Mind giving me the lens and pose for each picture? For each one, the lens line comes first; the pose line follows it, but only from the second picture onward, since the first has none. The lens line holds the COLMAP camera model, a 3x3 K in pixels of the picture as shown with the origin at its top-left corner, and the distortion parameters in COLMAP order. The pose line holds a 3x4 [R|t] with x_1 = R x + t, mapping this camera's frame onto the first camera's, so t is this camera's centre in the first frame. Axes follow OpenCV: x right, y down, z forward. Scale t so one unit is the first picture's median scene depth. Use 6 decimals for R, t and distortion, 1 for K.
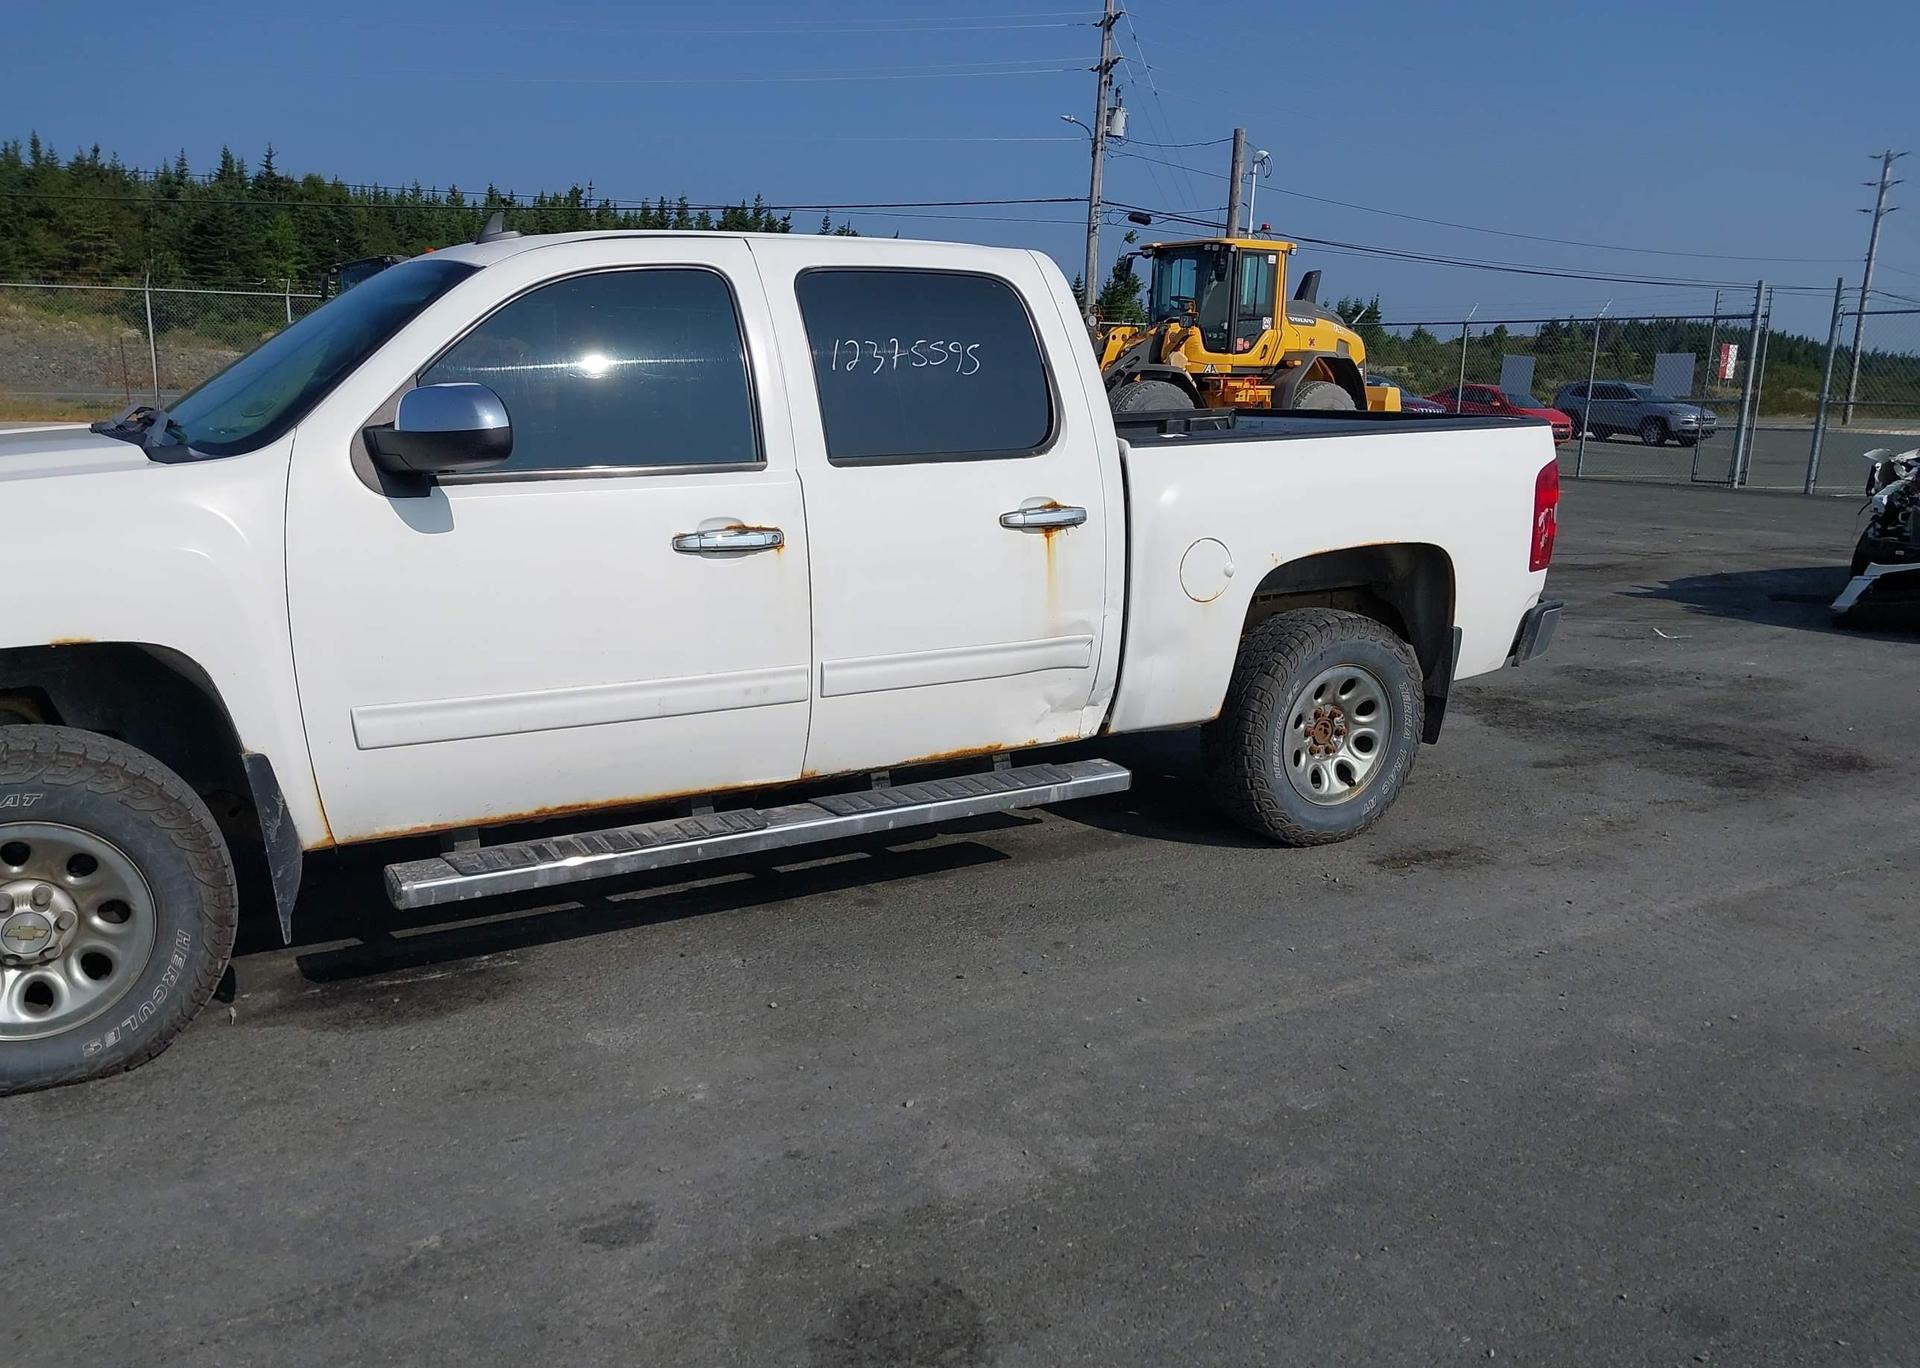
lens RADIAL K [[1488.1, 0, 959.2], [0, 1488.1, 688.6], [0, 0, 1]] dist [0.015123, -0.013156]
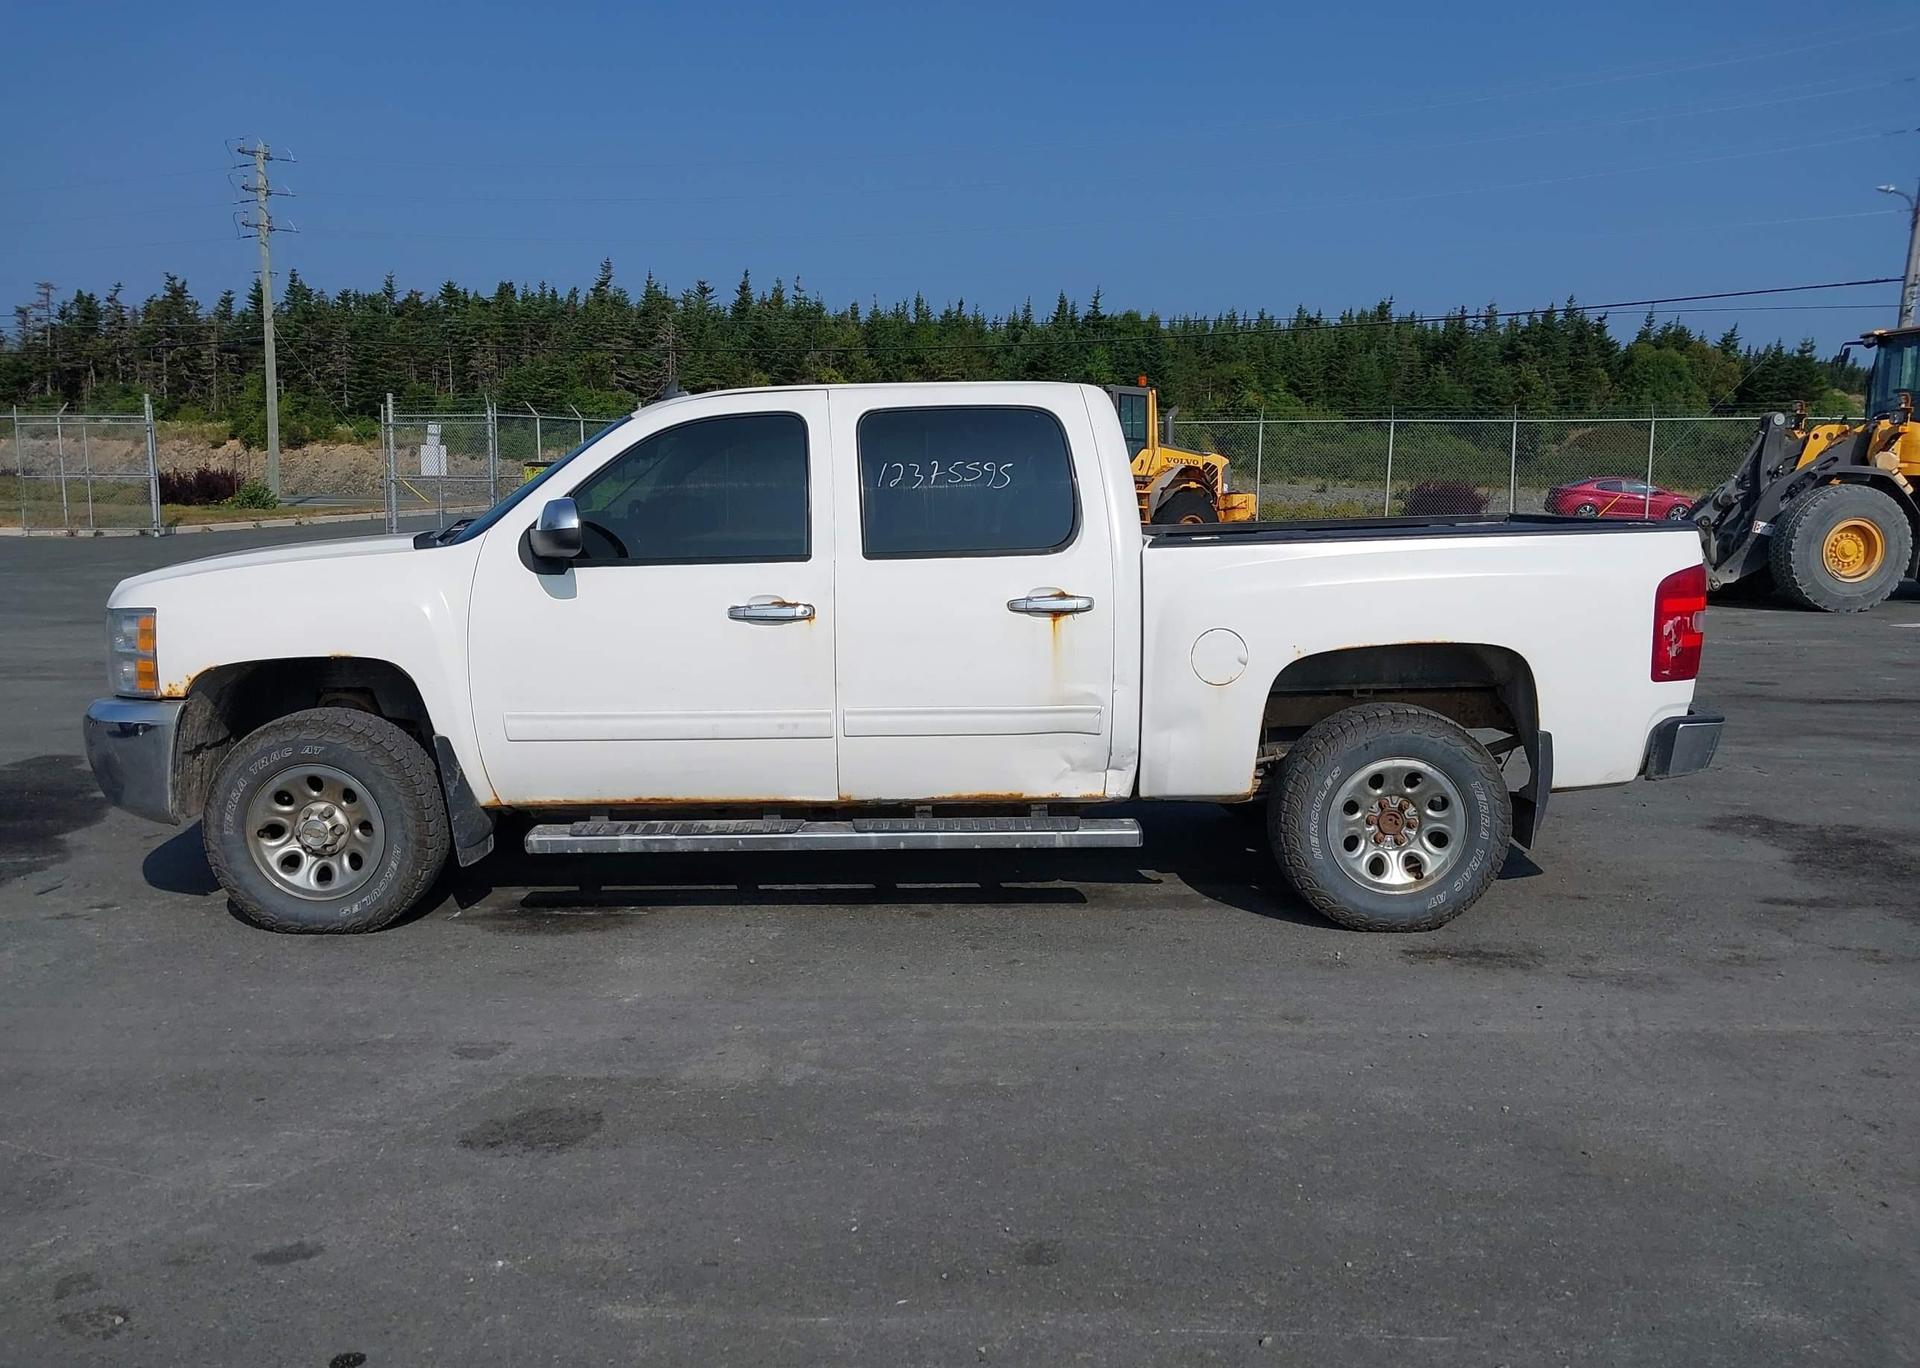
lens RADIAL K [[1505.8, 0, 962.9], [0, 1505.8, 682.8], [0, 0, 1]] dist [0.050751, -0.069005]
pose [[0.867797, 0.051505, -0.494243, 0.582869], [-0.090154, 0.994427, -0.054664, 0.019702], [0.488673, 0.091995, 0.867604, -0.078264]]
